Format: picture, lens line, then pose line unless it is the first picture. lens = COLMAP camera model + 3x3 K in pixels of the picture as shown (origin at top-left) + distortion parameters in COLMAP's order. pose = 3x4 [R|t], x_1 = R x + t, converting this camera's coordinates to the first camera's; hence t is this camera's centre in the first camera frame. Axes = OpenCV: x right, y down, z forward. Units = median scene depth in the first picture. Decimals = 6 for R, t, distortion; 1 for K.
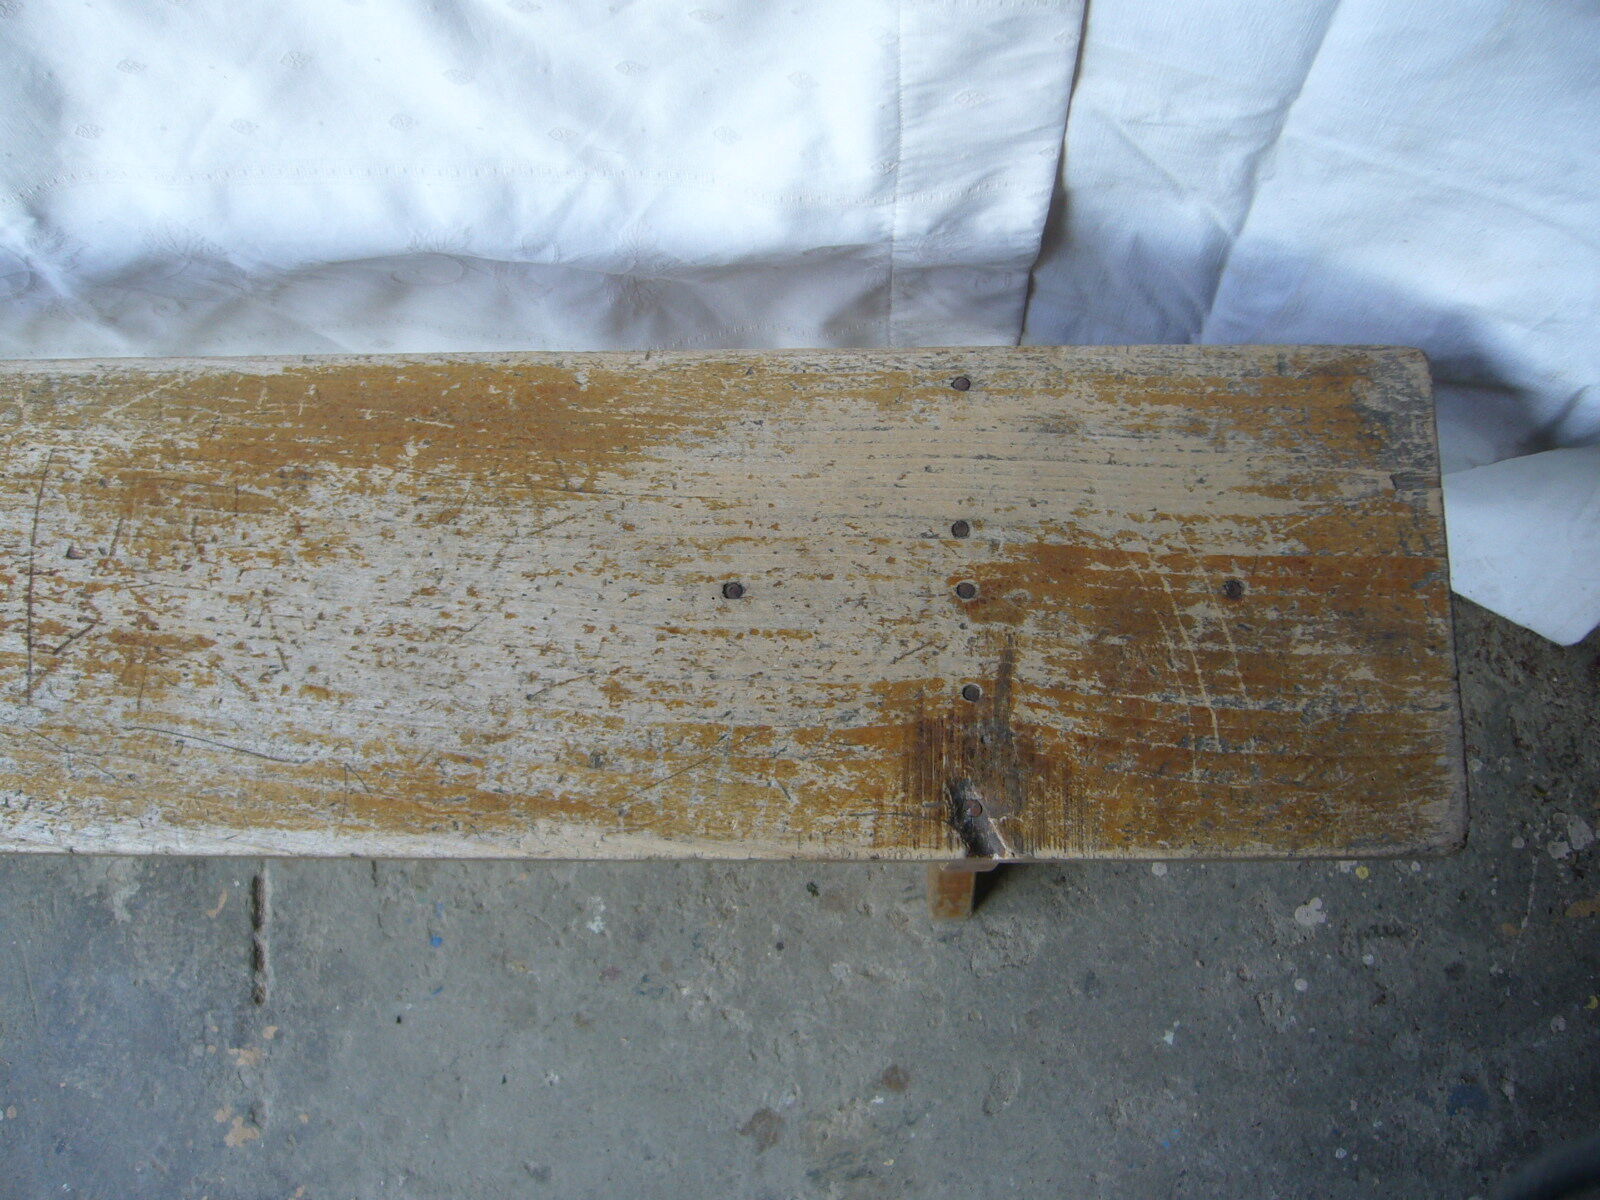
lens RADIAL K [[1708.4, 0, 802.9], [0, 1708.4, 587.8], [0, 0, 1]] dist [-0.062113, 0.000000]
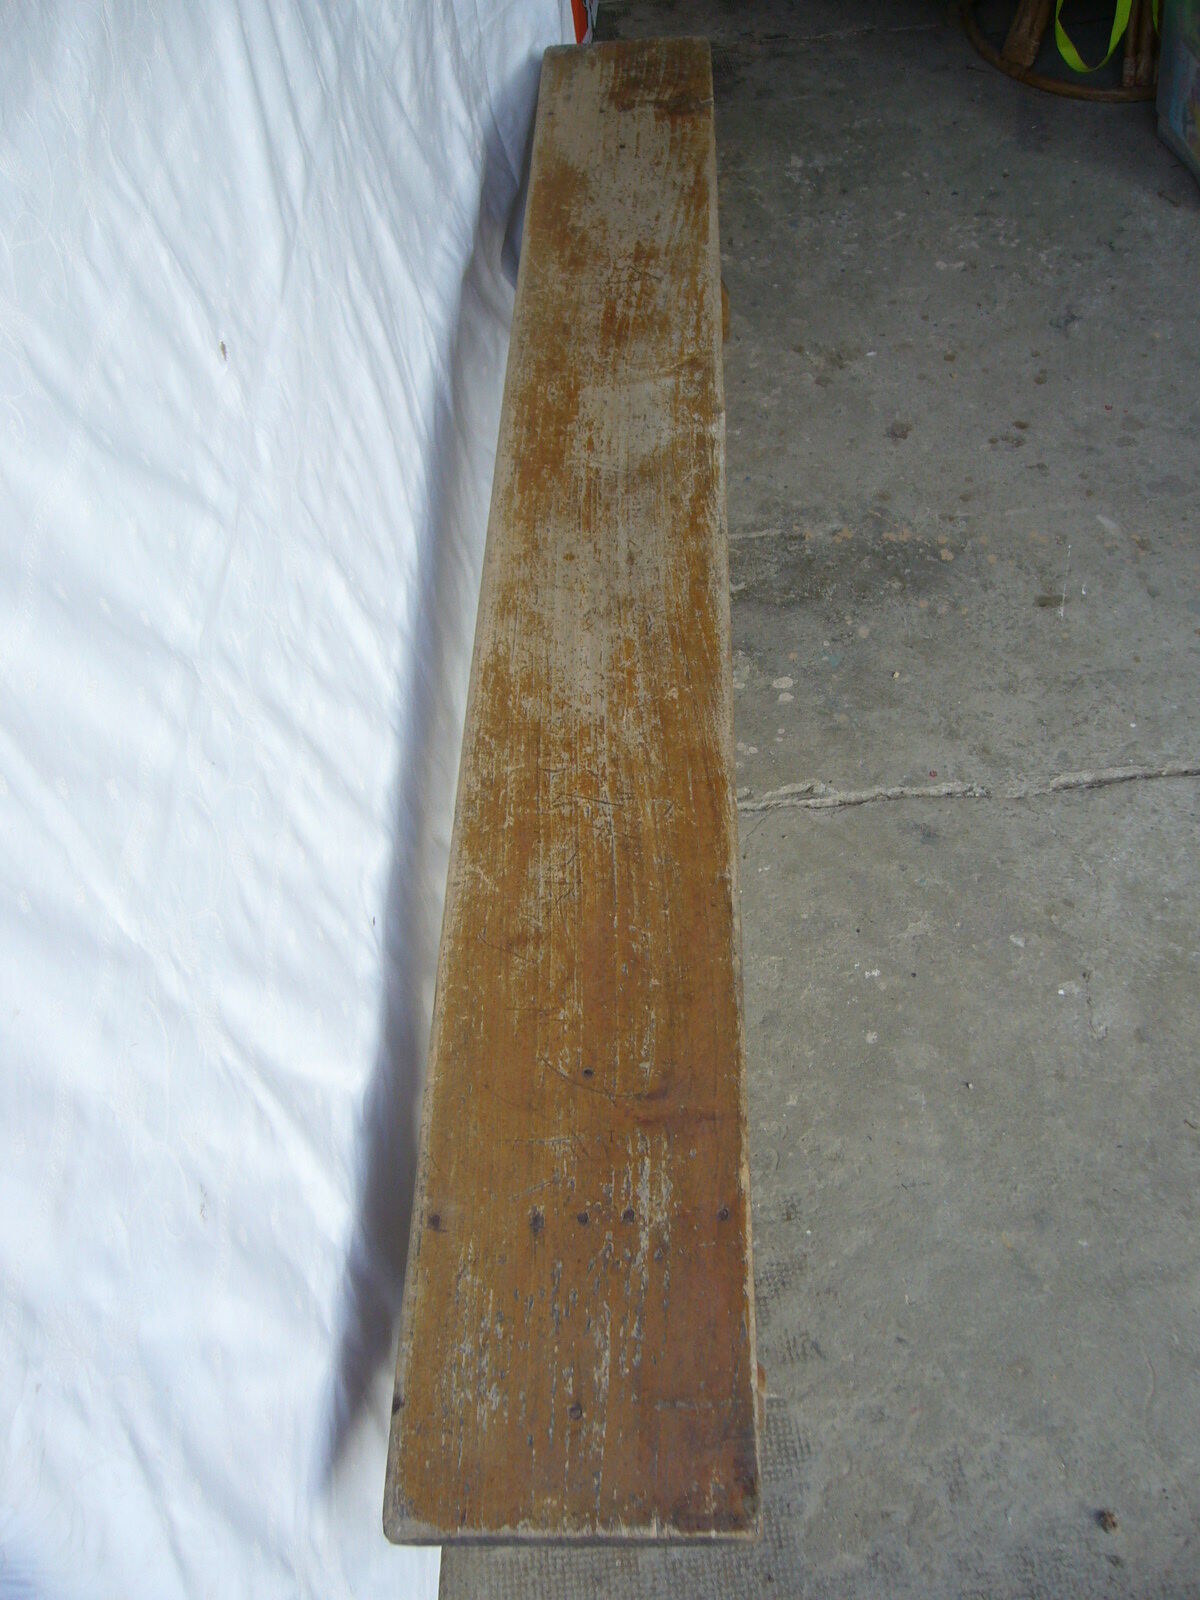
lens RADIAL K [[1708.4, 0, 615.2], [0, 1708.4, 819.8], [0, 0, 1]] dist [-0.062113, 0.000000]
pose [[0.018350, -0.715574, 0.698296, -2.012092], [0.987449, 0.122547, 0.099631, -0.109667], [-0.156868, 0.687703, 0.708842, -0.161977]]
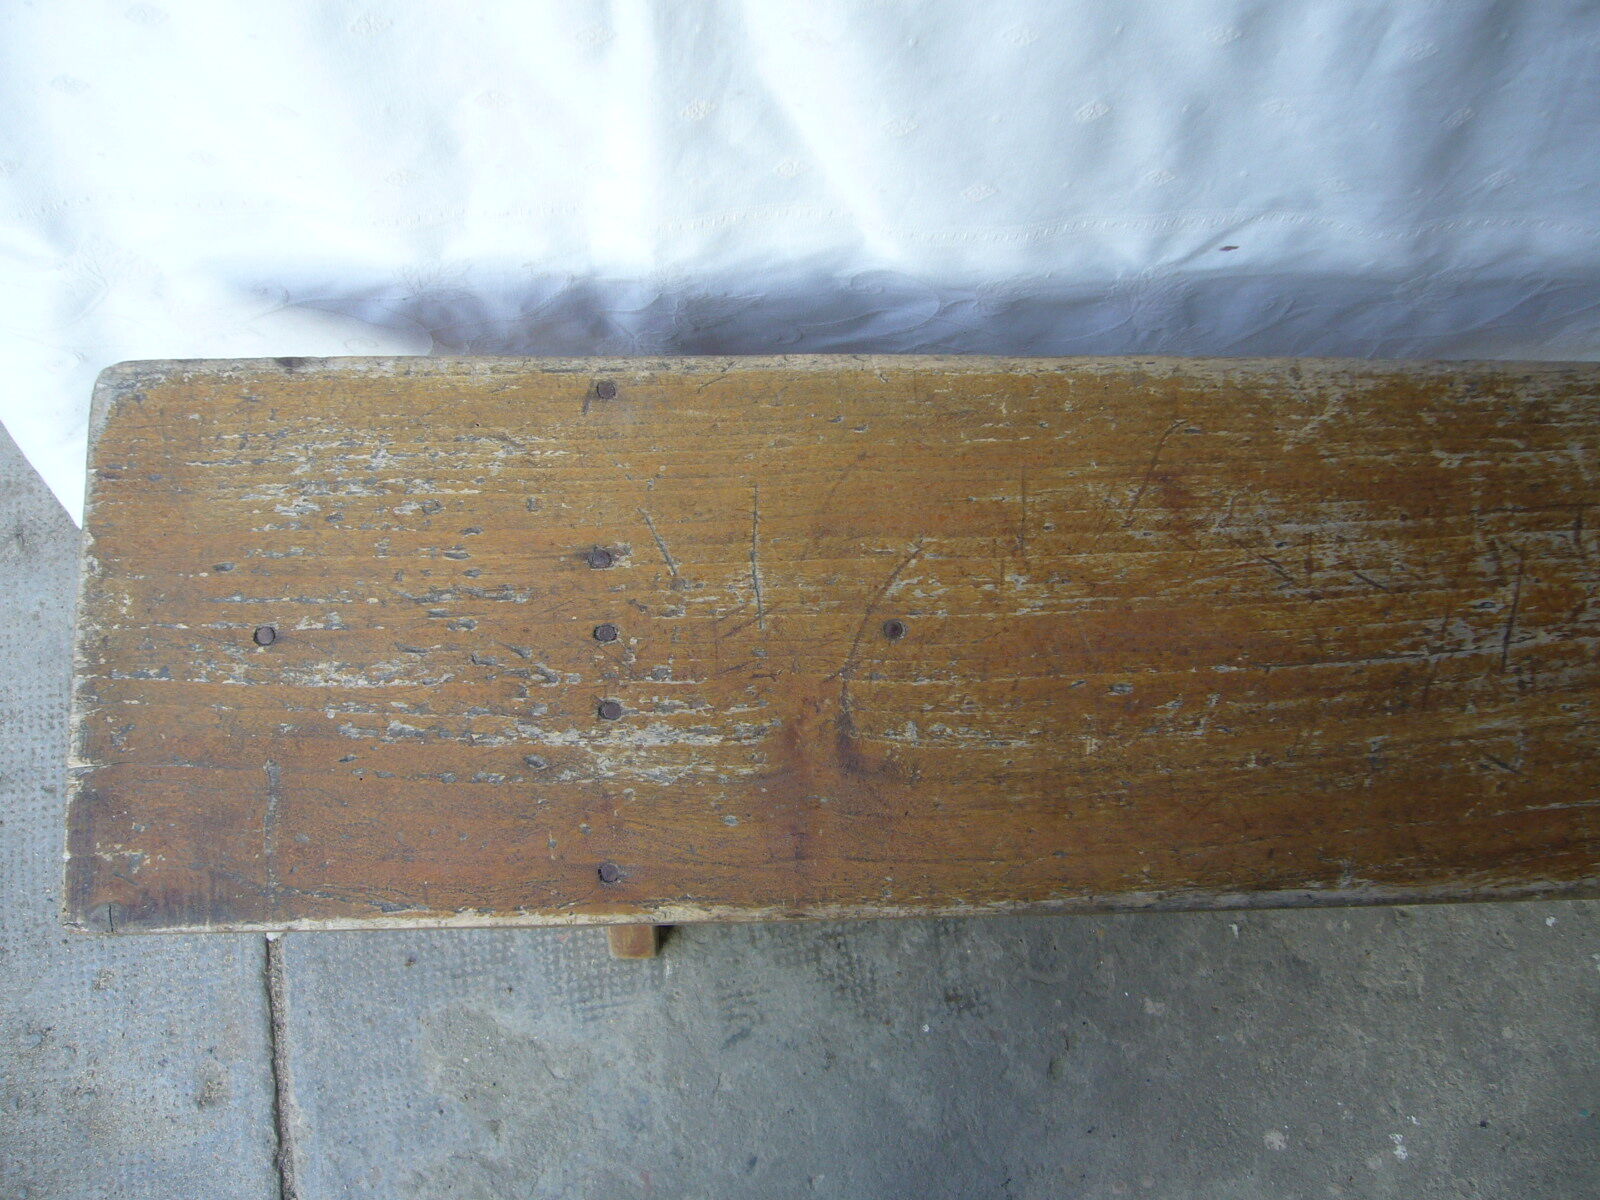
lens RADIAL K [[1708.4, 0, 805.4], [0, 1708.4, 580.7], [0, 0, 1]] dist [-0.062113, 0.000000]
pose [[0.991173, 0.001056, 0.132573, -1.443566], [-0.000629, 0.999994, -0.003262, -0.007846], [-0.132575, 0.003150, 0.991168, 0.142201]]
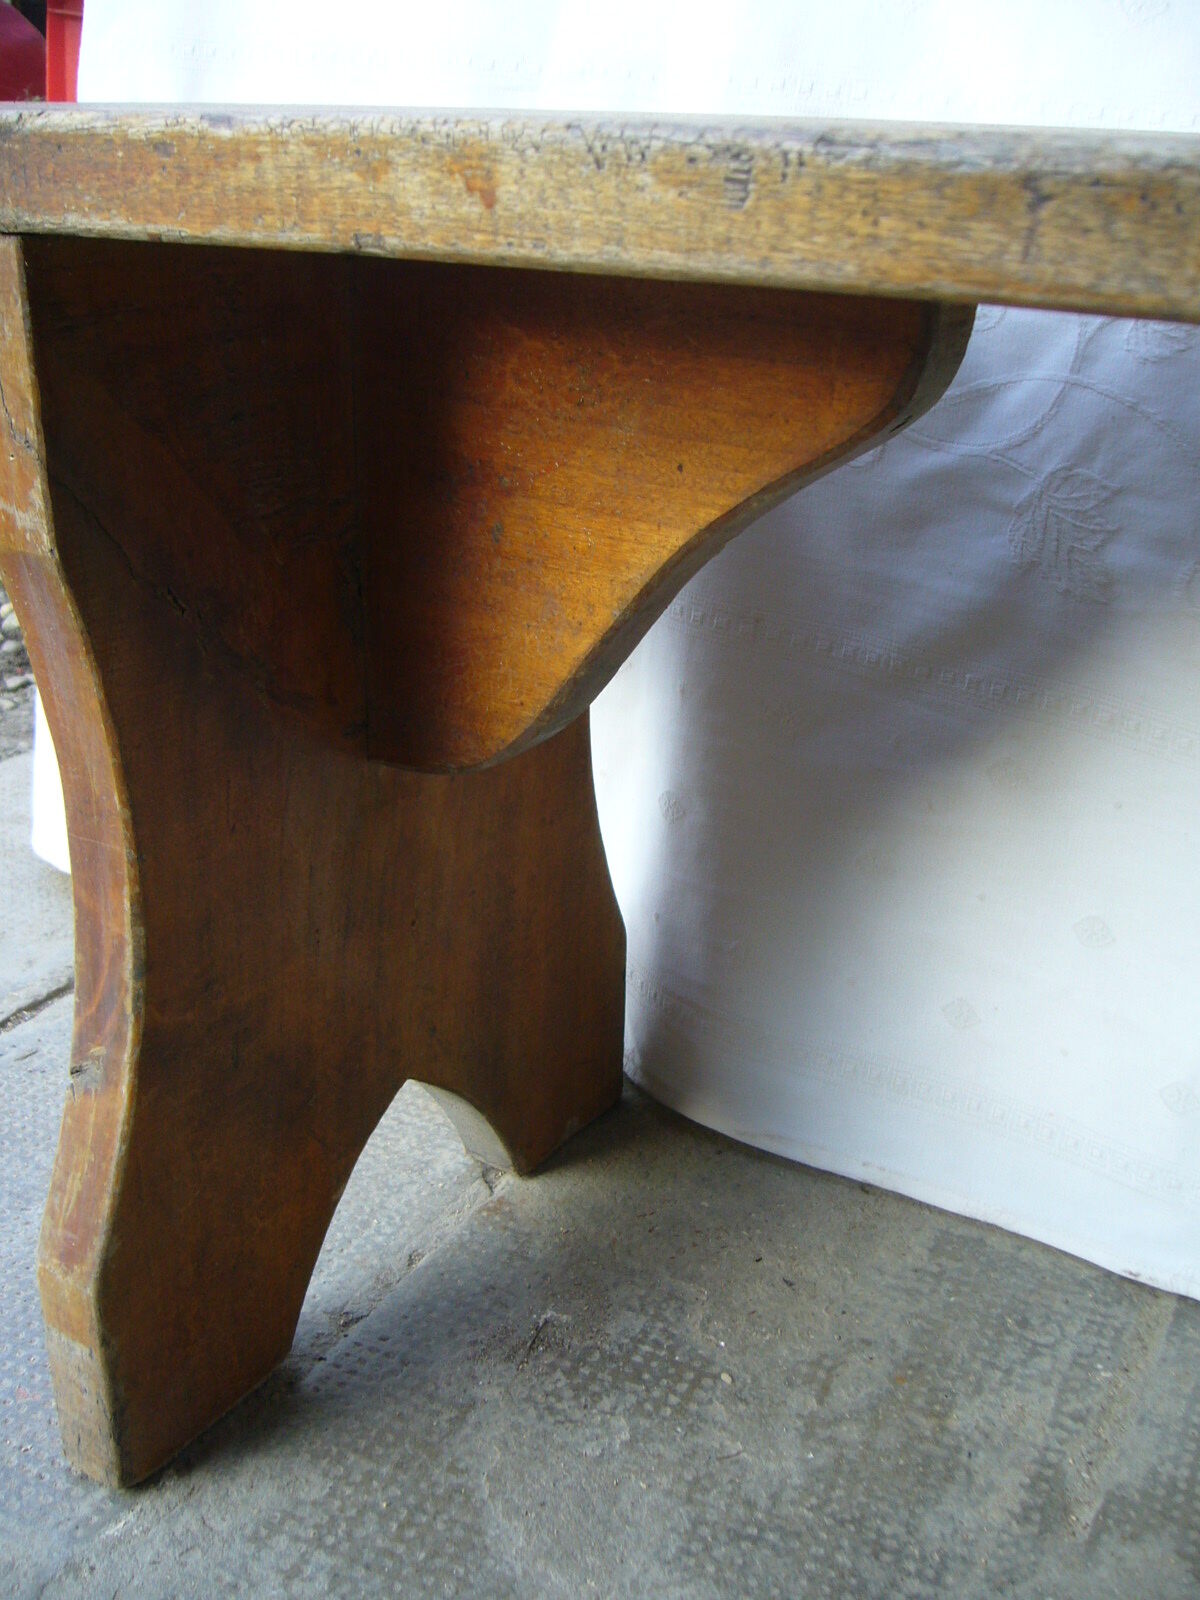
lens RADIAL K [[1708.4, 0, 608.3], [0, 1708.4, 813.4], [0, 0, 1]] dist [-0.062113, 0.000000]
pose [[0.835749, 0.287937, -0.467564, -1.134855], [-0.547016, 0.510890, -0.663147, 0.331648], [0.047929, 0.809990, 0.584482, 0.693872]]
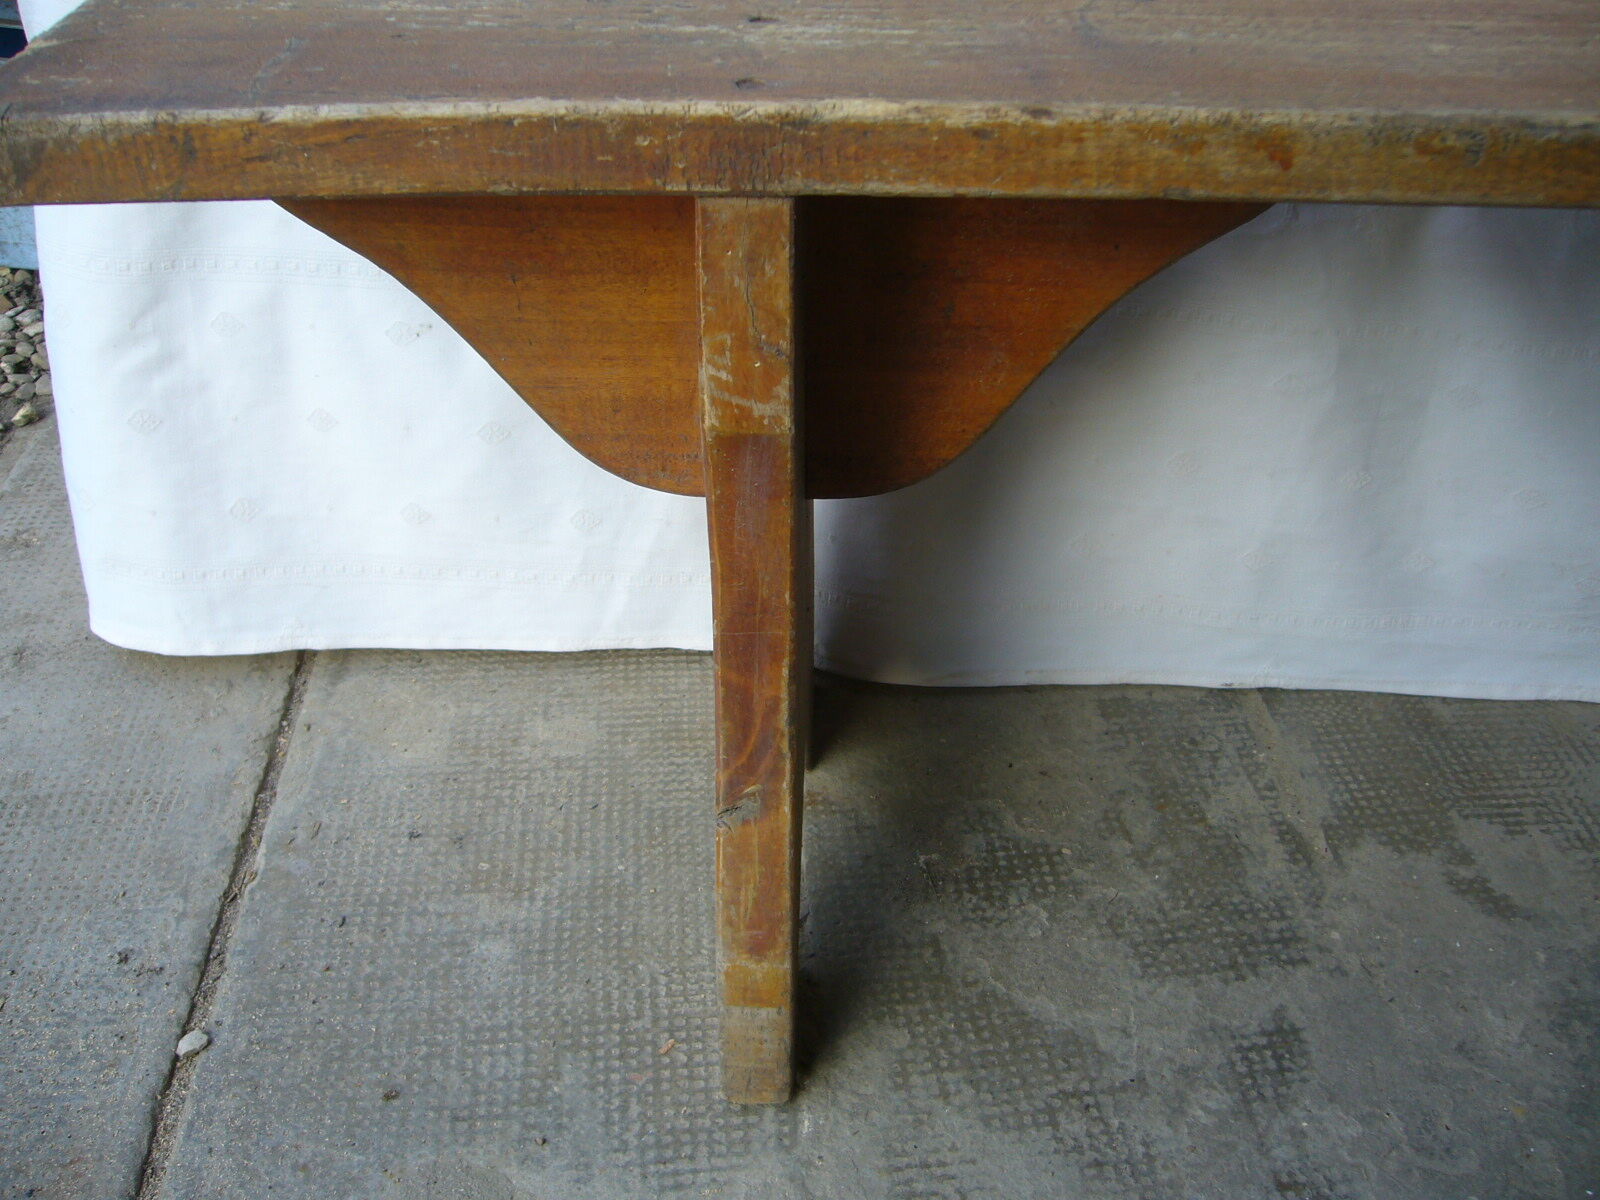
lens RADIAL K [[1708.4, 0, 815.0], [0, 1708.4, 584.7], [0, 0, 1]] dist [-0.062113, 0.000000]
pose [[0.997053, 0.071429, 0.027976, -1.419331], [-0.031946, 0.718171, -0.695133, 0.472913], [-0.069744, 0.692191, 0.718337, 0.557015]]
